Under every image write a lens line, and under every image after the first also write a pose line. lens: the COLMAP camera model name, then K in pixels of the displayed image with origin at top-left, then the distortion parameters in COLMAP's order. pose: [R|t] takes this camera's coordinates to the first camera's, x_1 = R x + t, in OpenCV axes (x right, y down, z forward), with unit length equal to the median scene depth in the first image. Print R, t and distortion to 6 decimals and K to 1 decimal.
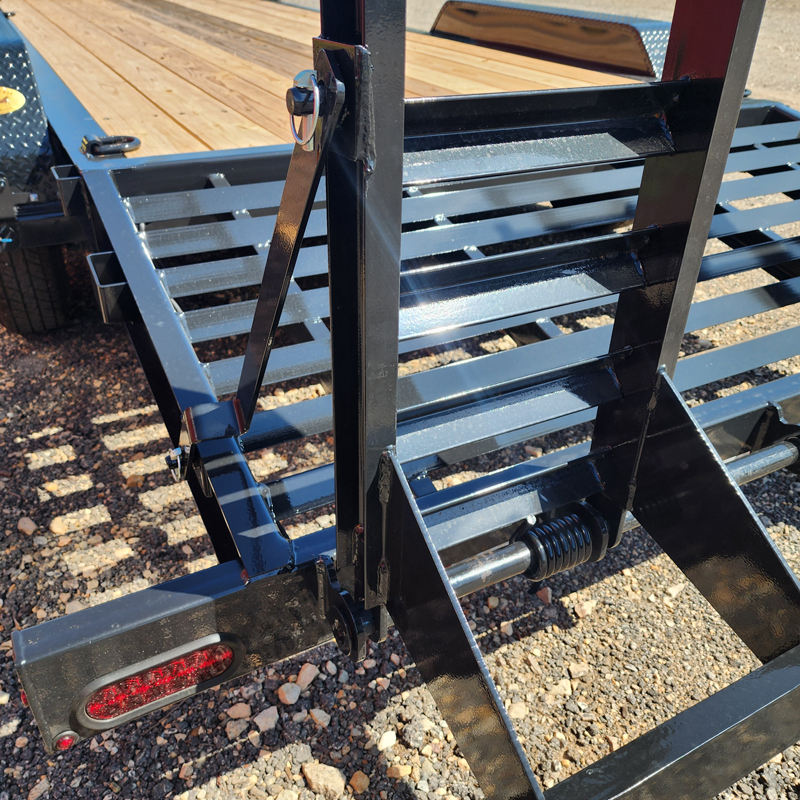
lens RADIAL K [[726.5, 0, 392.3], [0, 726.5, 403.3], [0, 0, 1]] dist [0.059013, -0.059127]
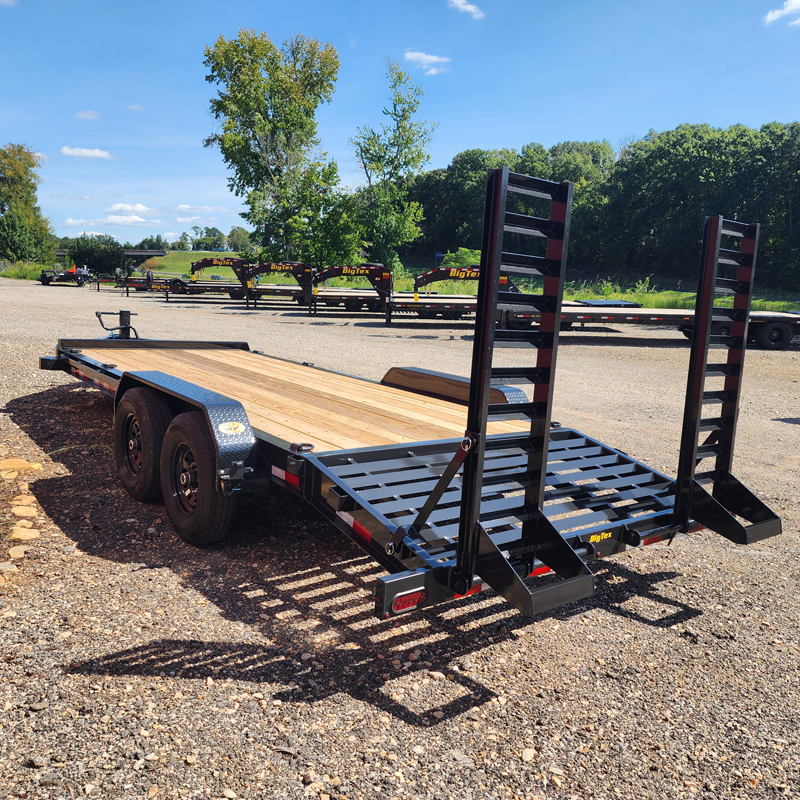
lens RADIAL K [[715.9, 0, 400.0], [0, 715.9, 400.0], [0, 0, 1]] dist [0.061684, -0.057741]
pose [[0.983525, 0.017620, 0.179913, -0.496061], [0.053373, 0.922569, -0.382124, 0.405239], [-0.172715, 0.385431, 0.906429, -1.198491]]
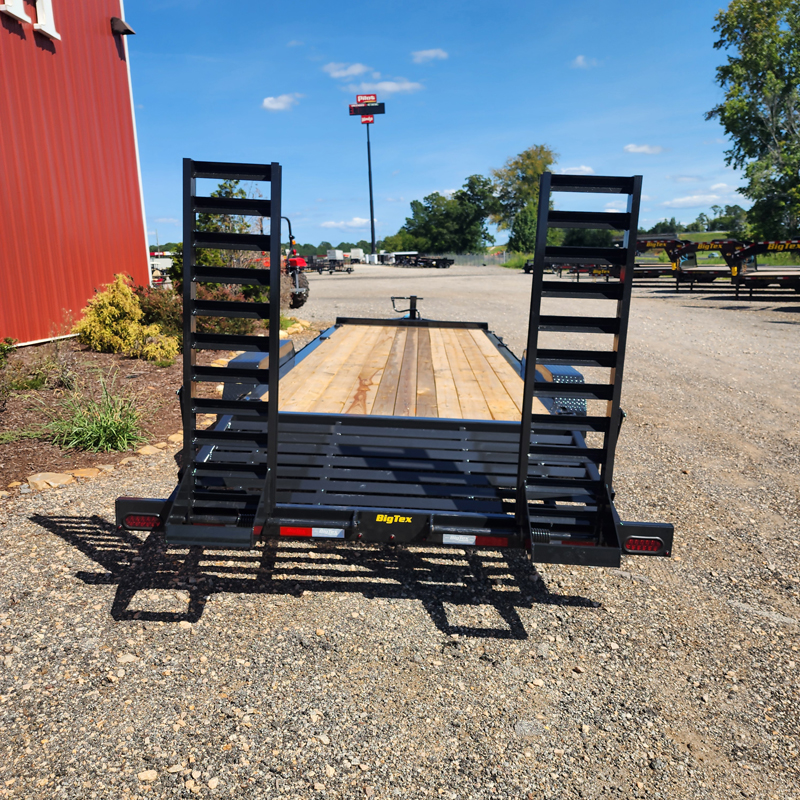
lens RADIAL K [[715.9, 0, 396.6], [0, 715.9, 421.8], [0, 0, 1]] dist [0.014625, -0.007200]
pose [[0.873653, 0.120440, -0.471406, 1.459538], [-0.268029, 0.927747, -0.259705, 0.255714], [0.406067, 0.353242, 0.842810, -1.044374]]
